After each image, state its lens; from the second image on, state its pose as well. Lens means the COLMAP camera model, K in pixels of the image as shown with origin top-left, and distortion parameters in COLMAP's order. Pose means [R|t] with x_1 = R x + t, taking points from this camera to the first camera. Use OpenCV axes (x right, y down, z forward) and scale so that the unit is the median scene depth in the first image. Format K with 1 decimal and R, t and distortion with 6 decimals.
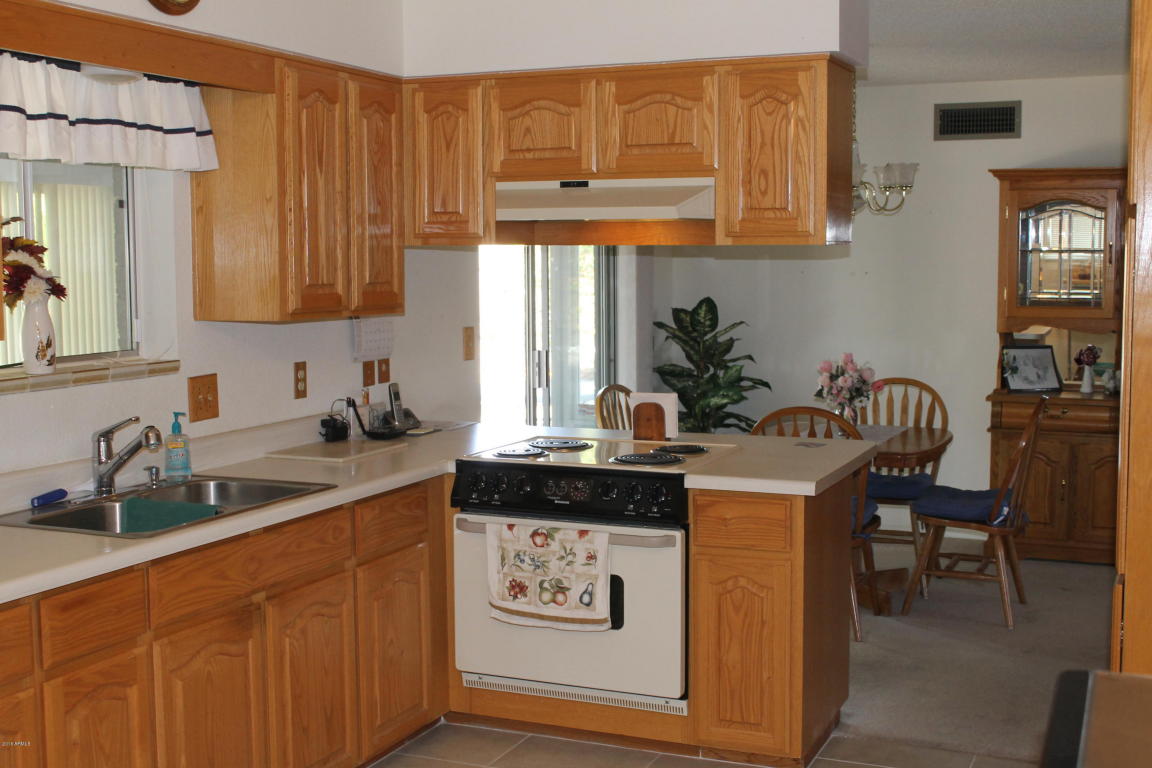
lens RADIAL K [[1421.2, 0, 576.0], [0, 1421.2, 384.0], [0, 0, 1]] dist [-0.044164, 0.041608]
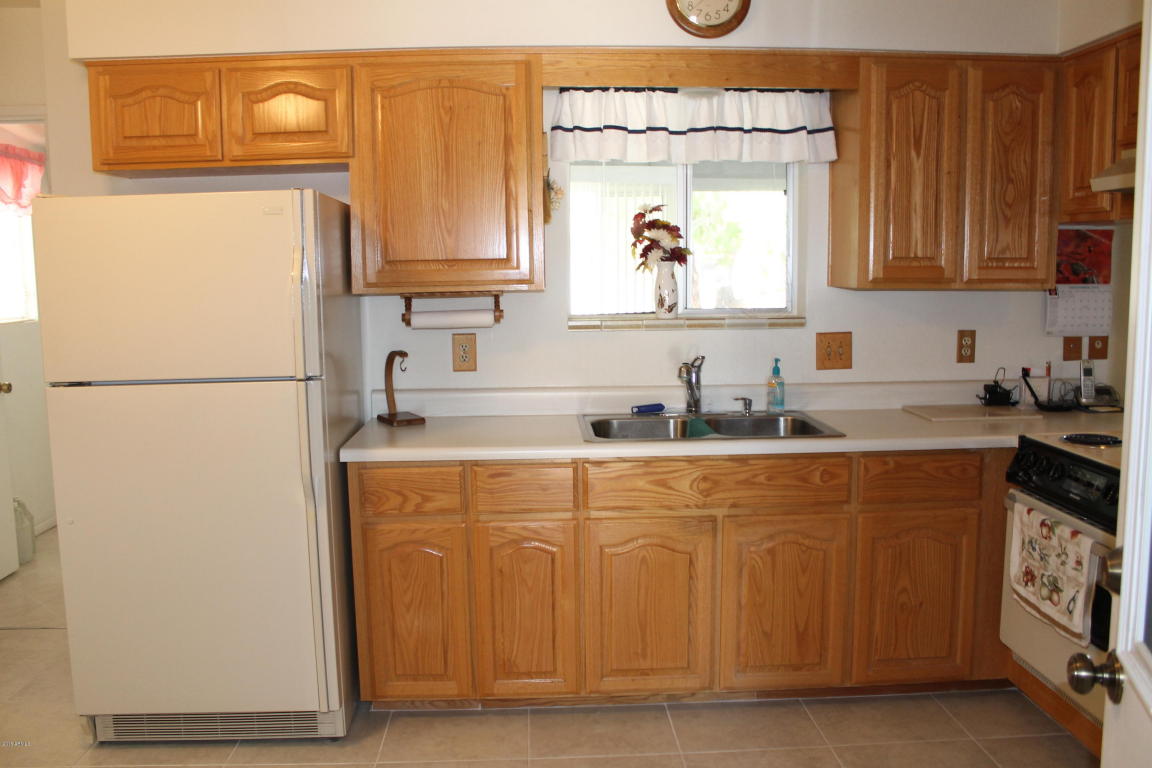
lens RADIAL K [[965.2, 0, 576.0], [0, 965.2, 384.0], [0, 0, 1]] dist [-0.181712, 0.164642]
pose [[0.436810, 0.109919, -0.892813, 0.375376], [-0.073690, 0.993543, 0.086268, -0.016402], [0.896531, 0.028109, 0.442089, 0.451057]]
